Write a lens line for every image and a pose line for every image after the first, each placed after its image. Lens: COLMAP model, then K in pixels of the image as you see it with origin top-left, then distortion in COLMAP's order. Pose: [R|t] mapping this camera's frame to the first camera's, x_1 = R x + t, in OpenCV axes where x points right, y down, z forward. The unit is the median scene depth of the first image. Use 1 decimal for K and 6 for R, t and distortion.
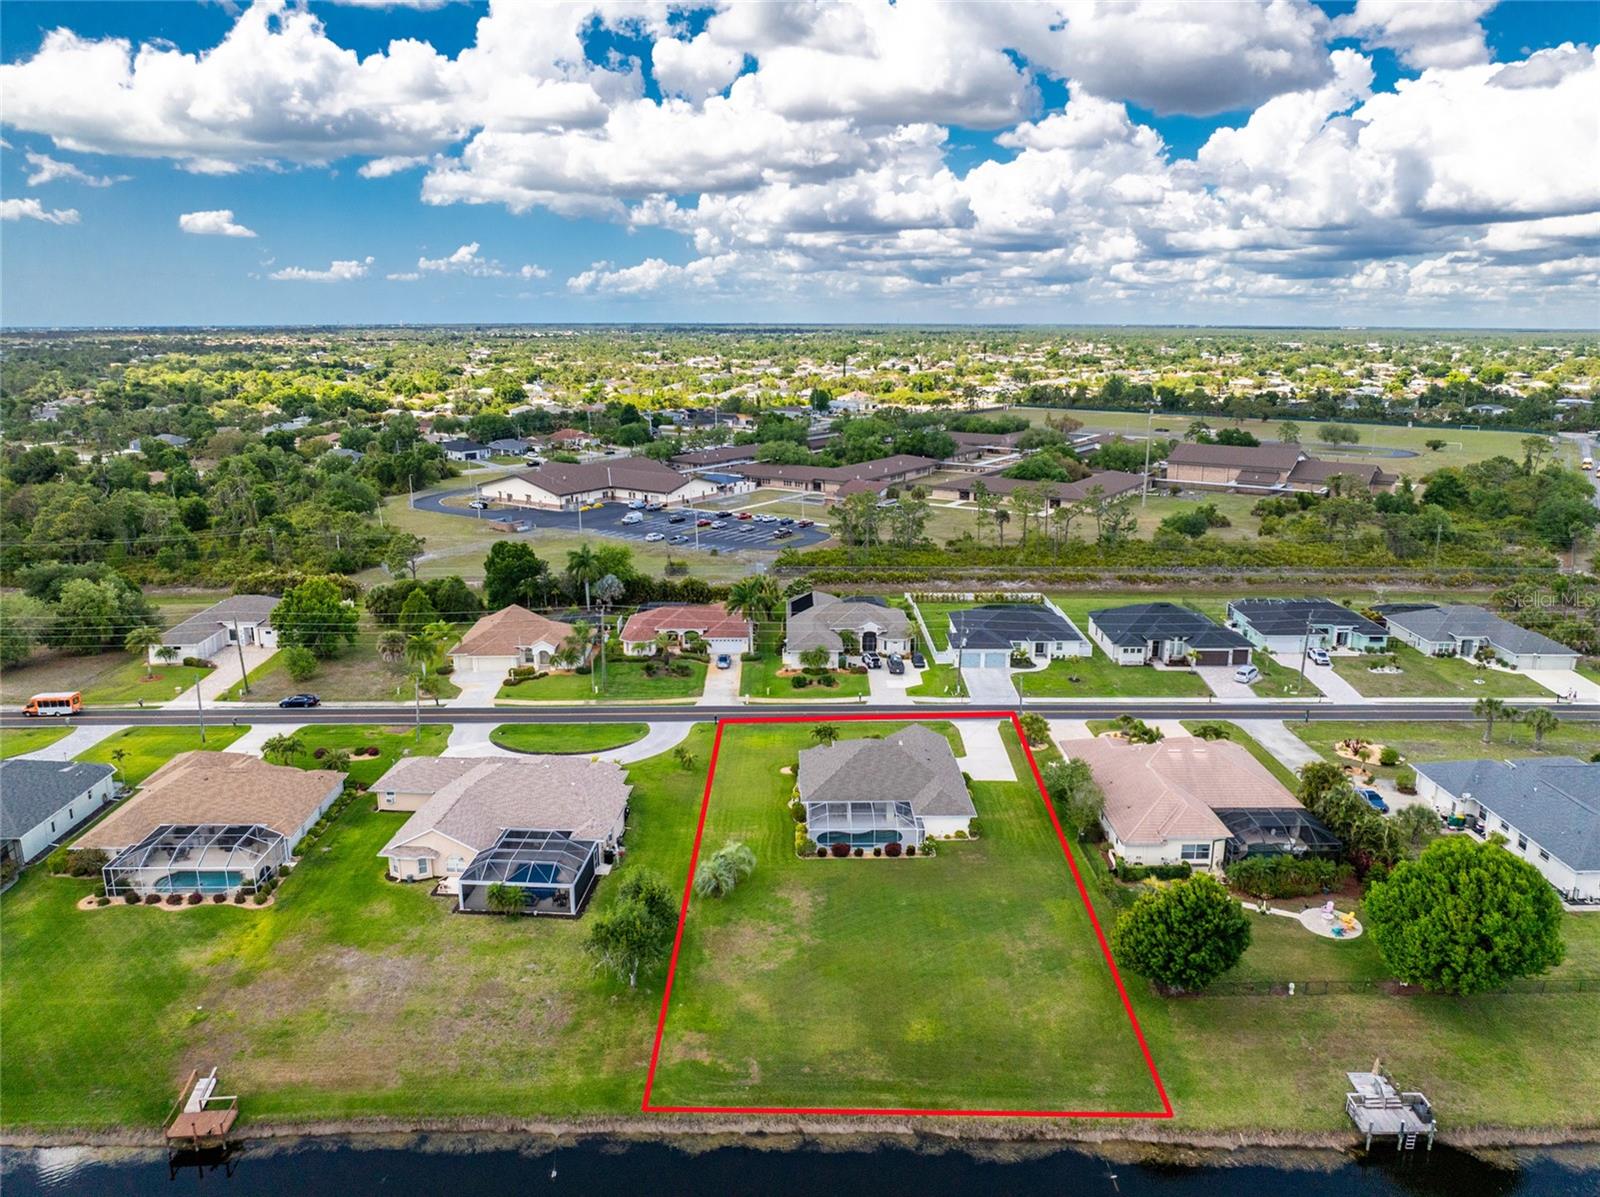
lens RADIAL K [[1121.9, 0, 806.5], [0, 1121.9, 620.2], [0, 0, 1]] dist [-0.037808, 0.003243]
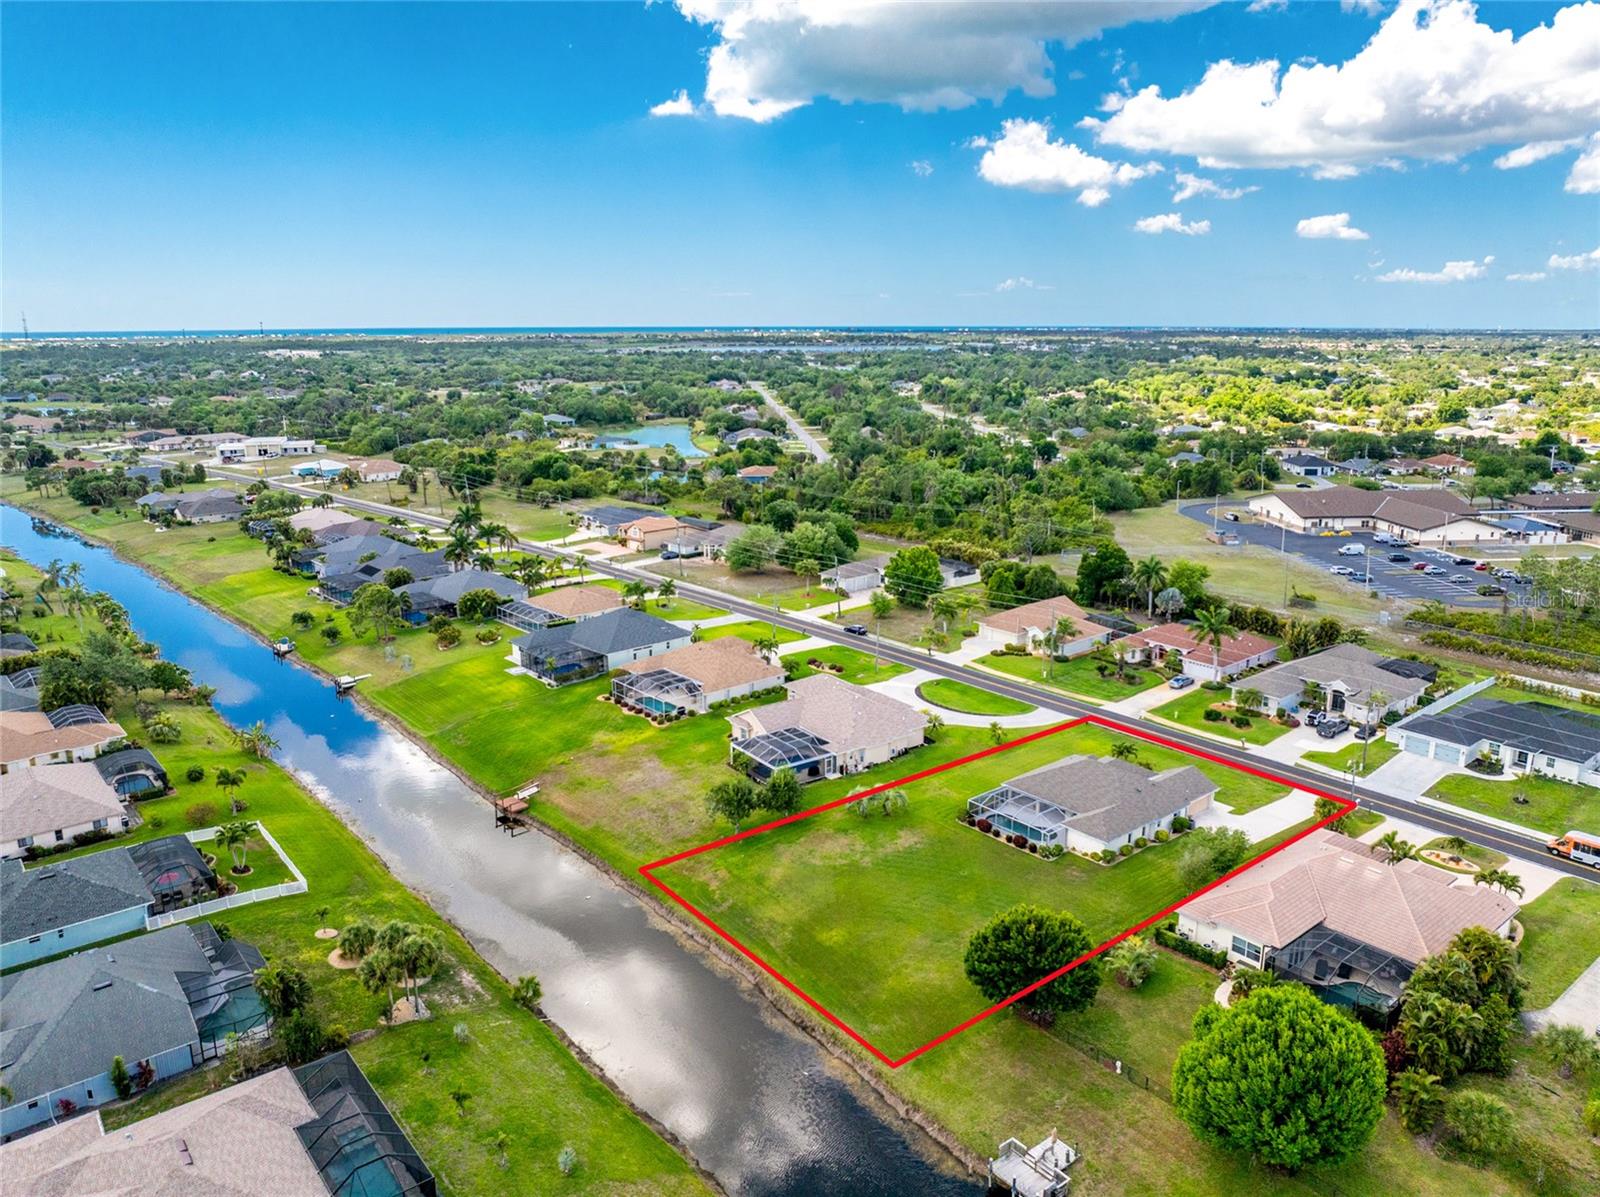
lens RADIAL K [[1128.5, 0, 800.0], [0, 1128.5, 598.5], [0, 0, 1]] dist [-0.028642, 0.000737]
pose [[0.619801, 0.179252, -0.764013, 0.746366], [-0.195503, 0.978138, 0.070889, -0.066021], [0.760016, 0.105430, 0.641295, 0.090785]]
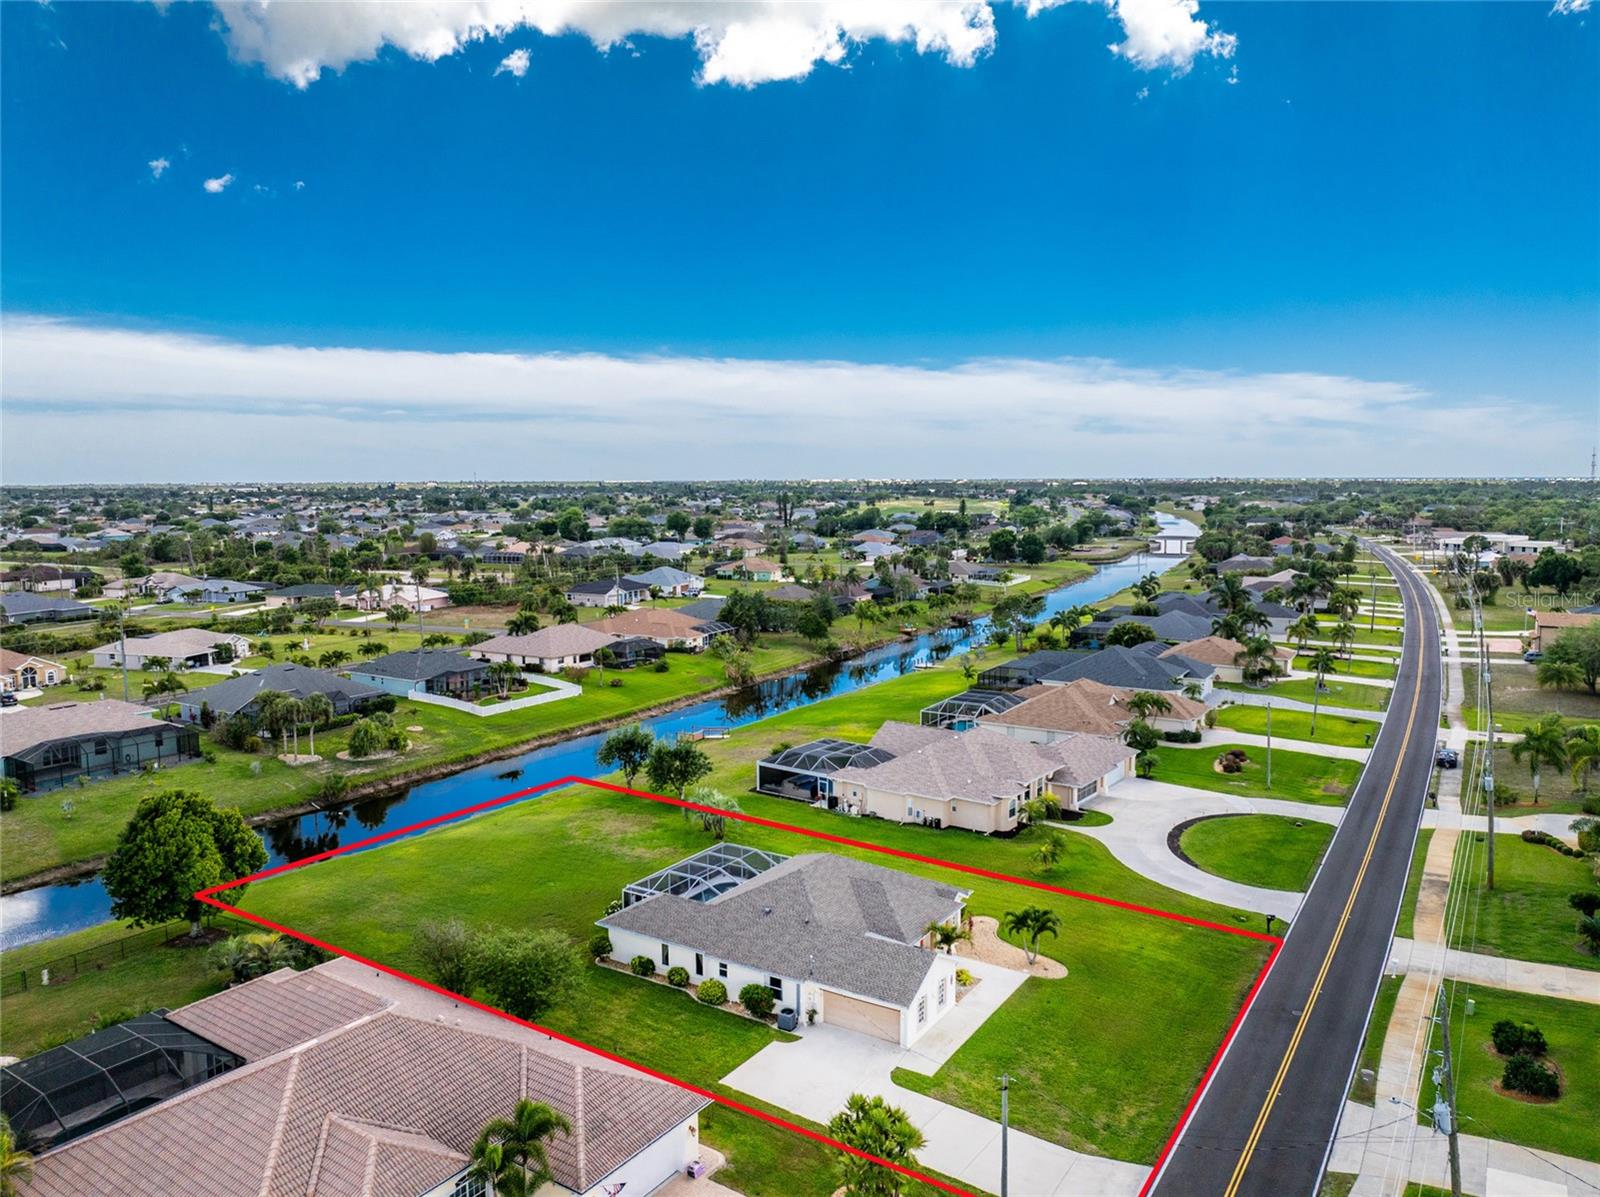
lens RADIAL K [[1128.5, 0, 800.0], [0, 1128.5, 598.5], [0, 0, 1]] dist [-0.028642, 0.000737]
pose [[-0.567506, 0.083158, -0.819159, 0.599879], [-0.207430, 0.948358, 0.239979, -0.175031], [0.796812, 0.306108, -0.520949, 1.394025]]
